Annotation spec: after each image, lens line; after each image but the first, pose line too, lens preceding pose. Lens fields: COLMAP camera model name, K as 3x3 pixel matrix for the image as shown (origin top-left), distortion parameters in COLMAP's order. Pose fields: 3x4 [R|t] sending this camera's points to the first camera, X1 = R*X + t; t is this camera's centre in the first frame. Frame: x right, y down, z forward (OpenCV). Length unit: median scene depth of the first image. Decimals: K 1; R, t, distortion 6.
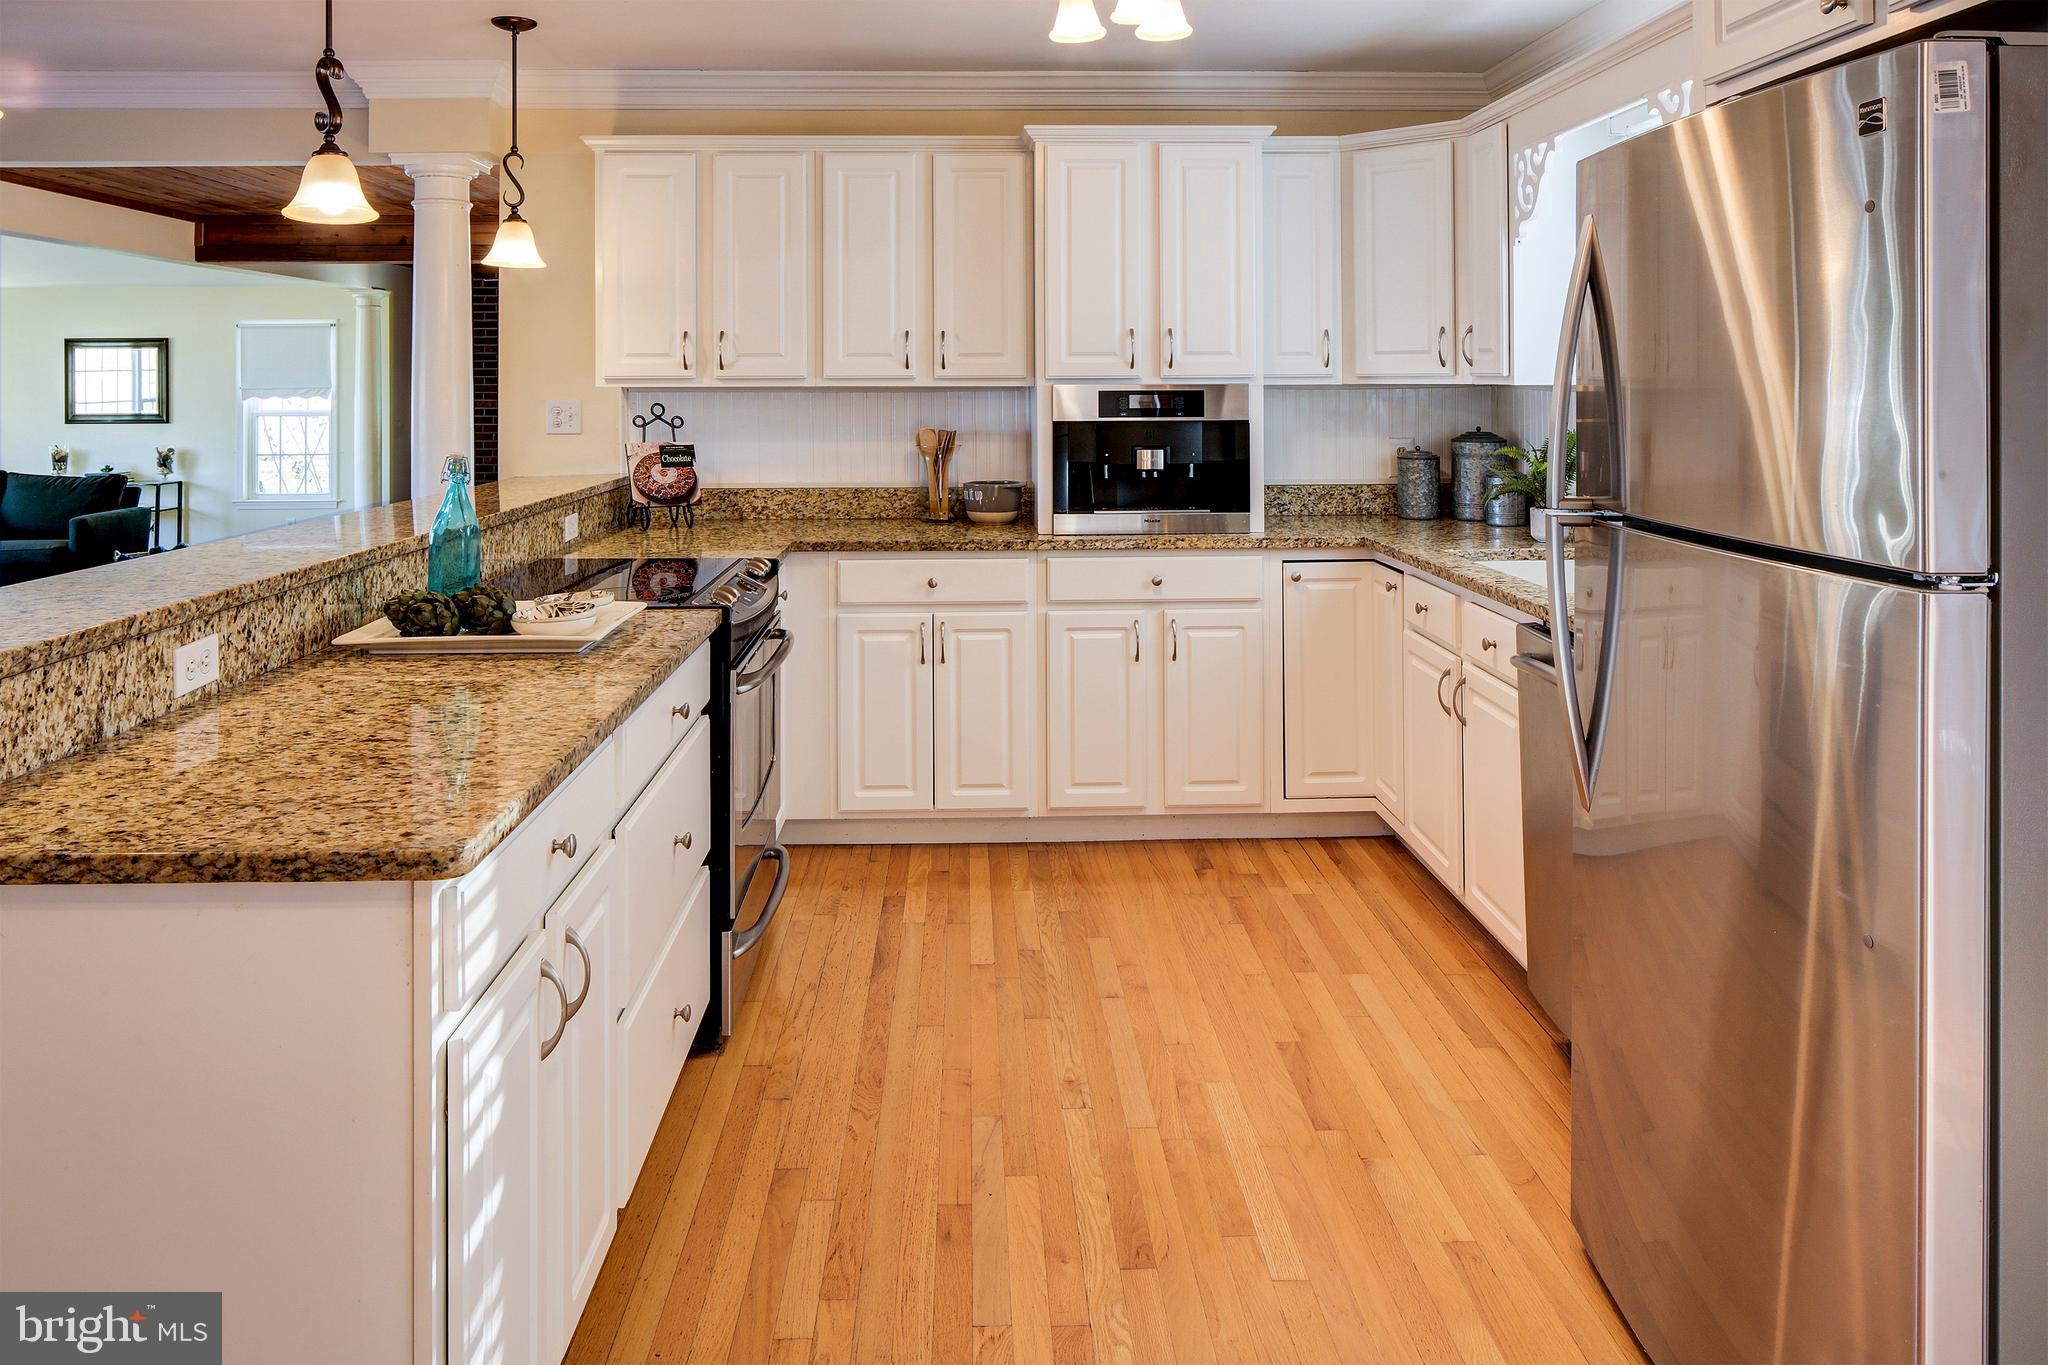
lens RADIAL K [[1404.1, 0, 1007.1], [0, 1404.1, 364.2], [0, 0, 1]] dist [-0.001271, 0.001085]
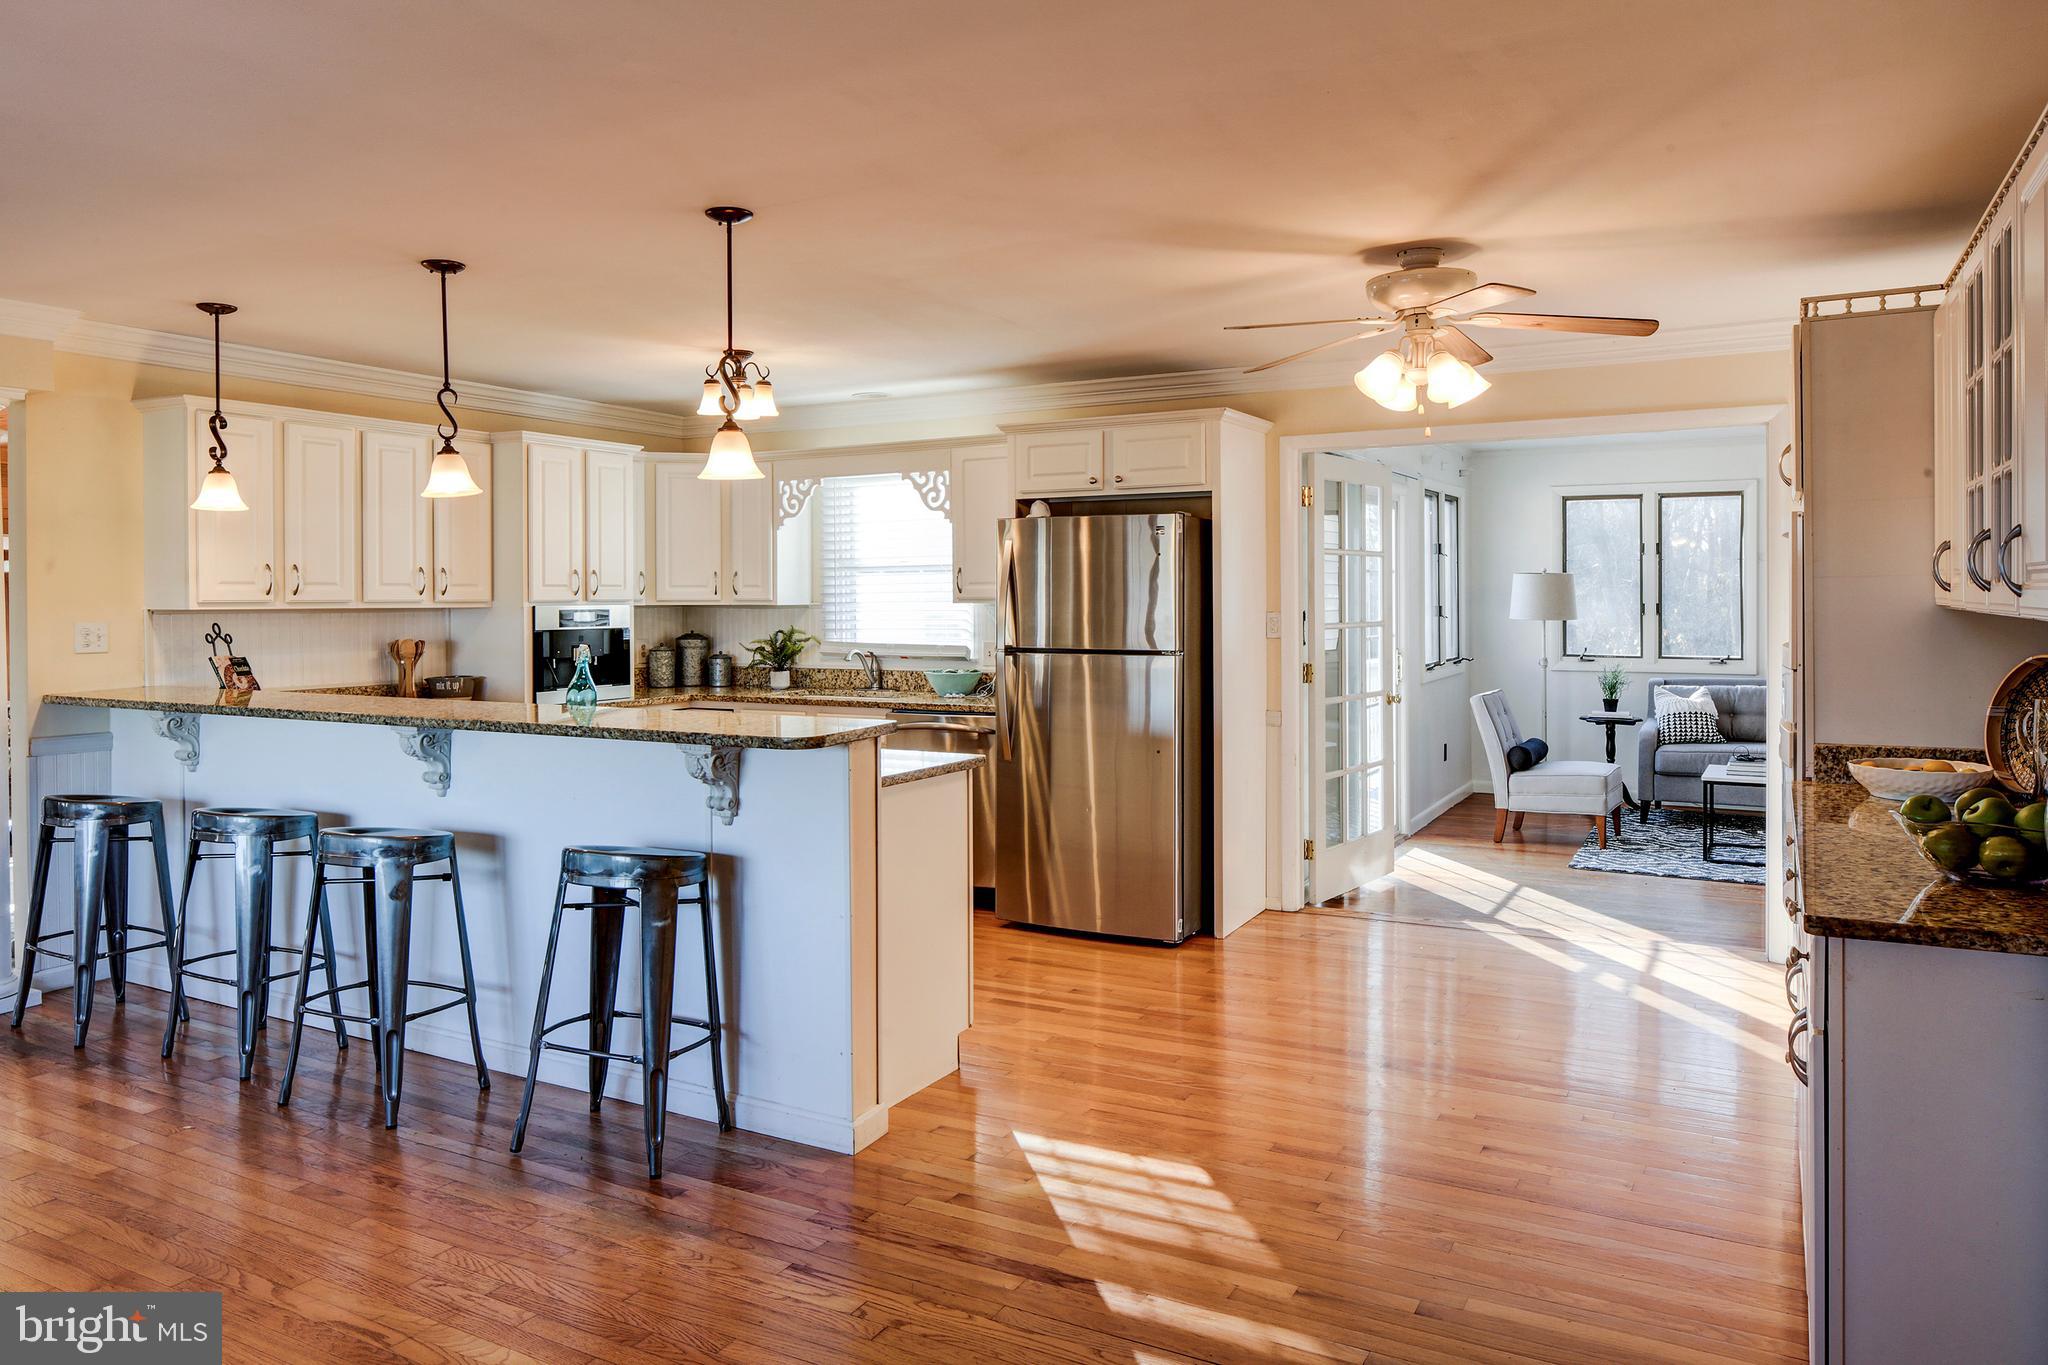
lens RADIAL K [[1382.6, 0, 1029.3], [0, 1382.6, 605.0], [0, 0, 1]] dist [-0.003822, 0.001492]
pose [[0.499922, -0.003018, 0.866065, -0.939403], [-0.007219, 0.999945, 0.007652, -0.001340], [-0.866040, -0.010078, 0.499873, -0.183106]]
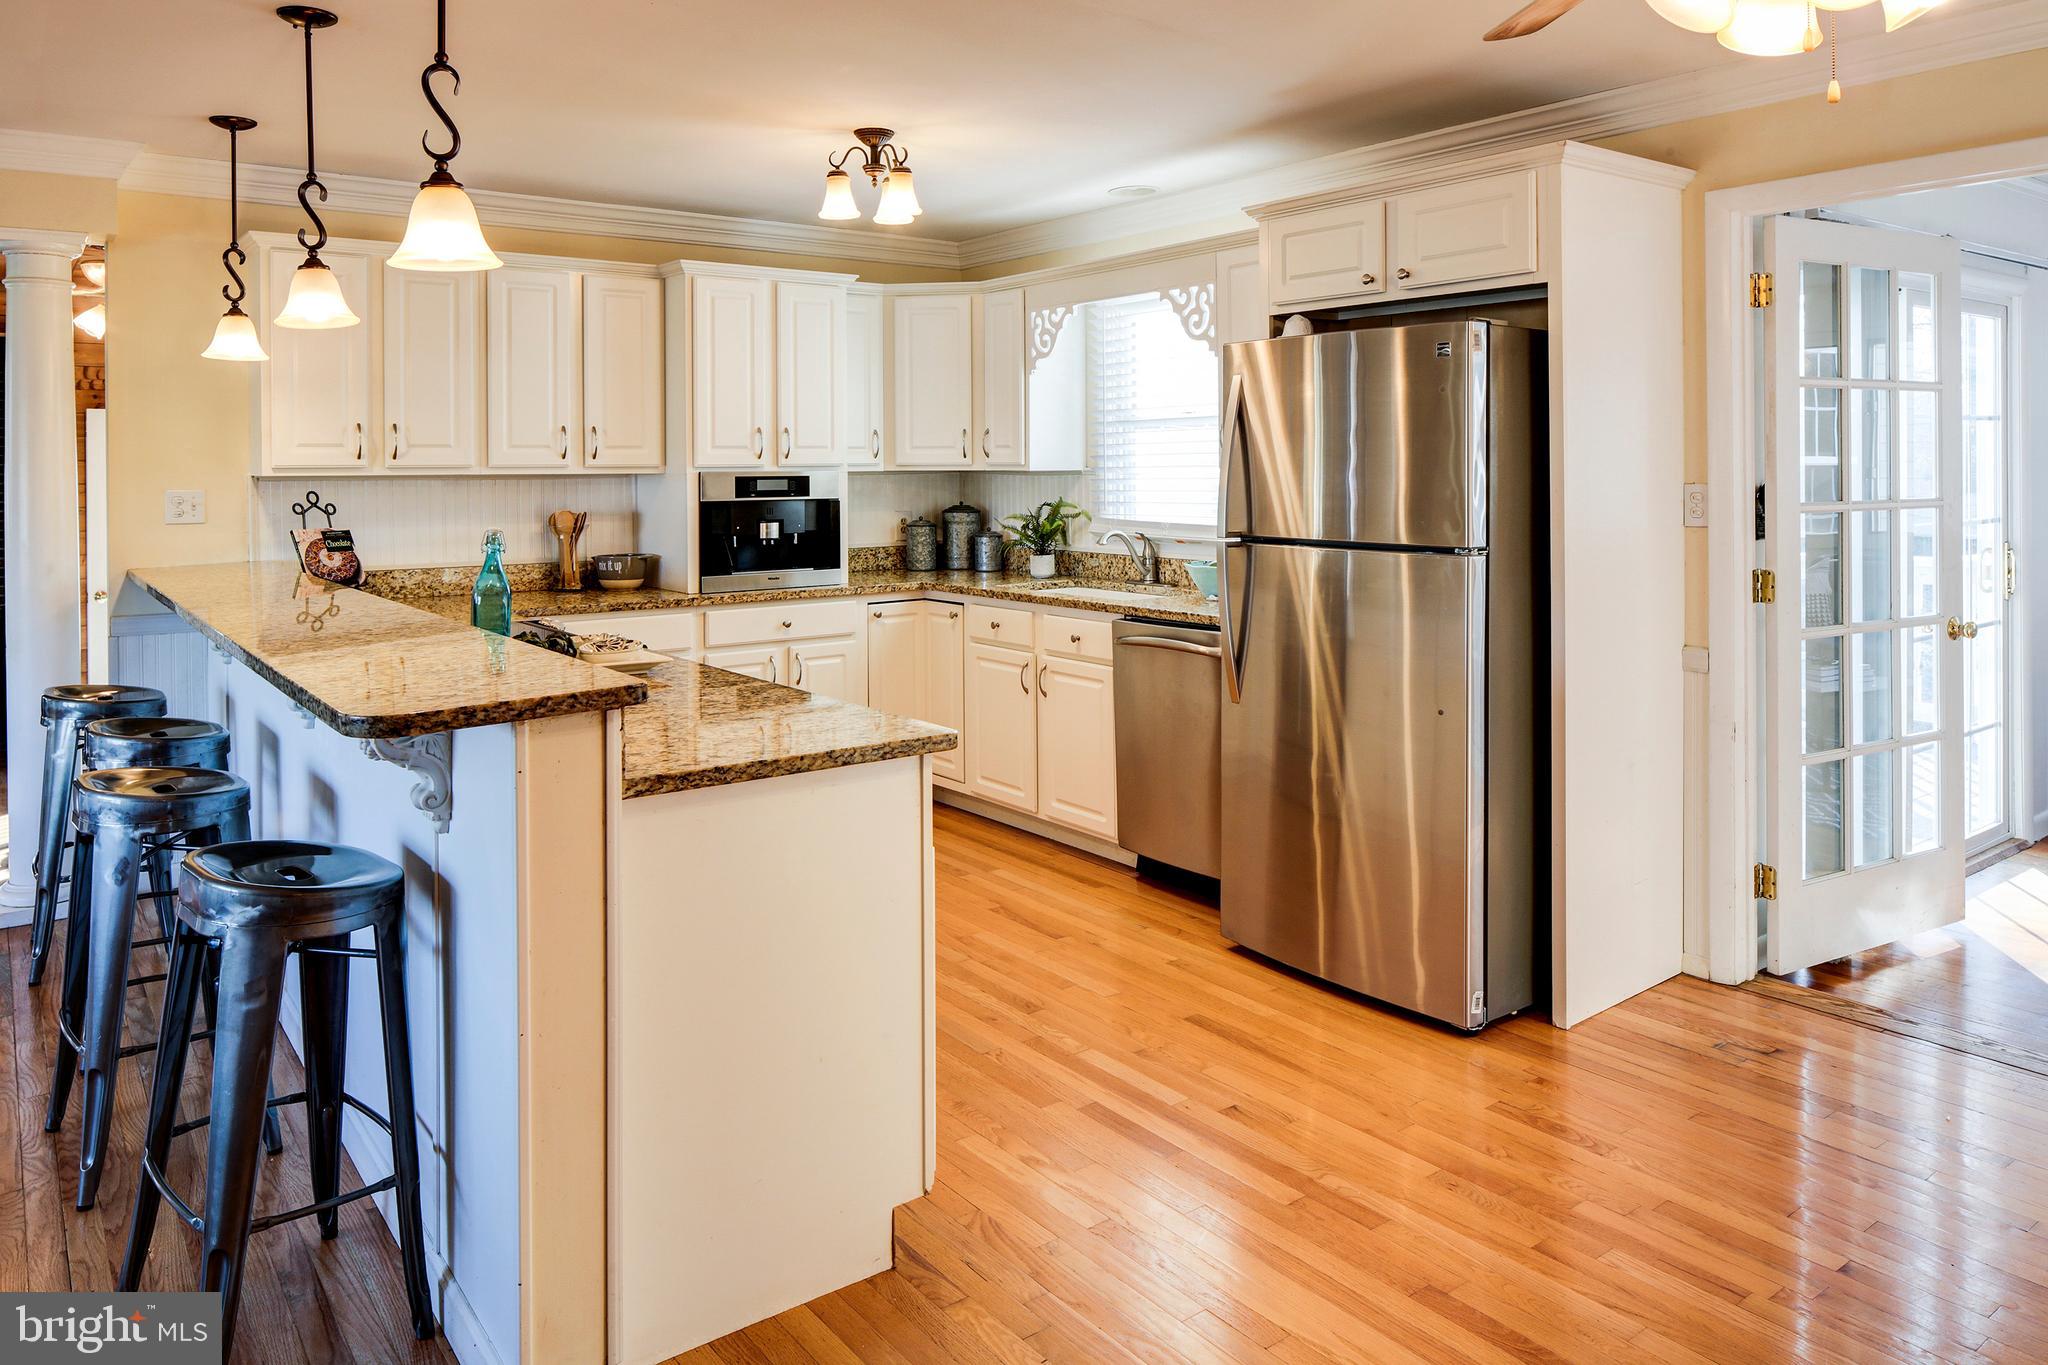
lens RADIAL K [[1390.8, 0, 1015.3], [0, 1390.8, 469.4], [0, 0, 1]] dist [-0.007361, -0.000373]
pose [[0.815781, -0.003033, 0.578353, -0.430223], [-0.003607, 0.999940, 0.010332, -0.001137], [-0.578349, -0.010515, 0.815721, -0.149219]]
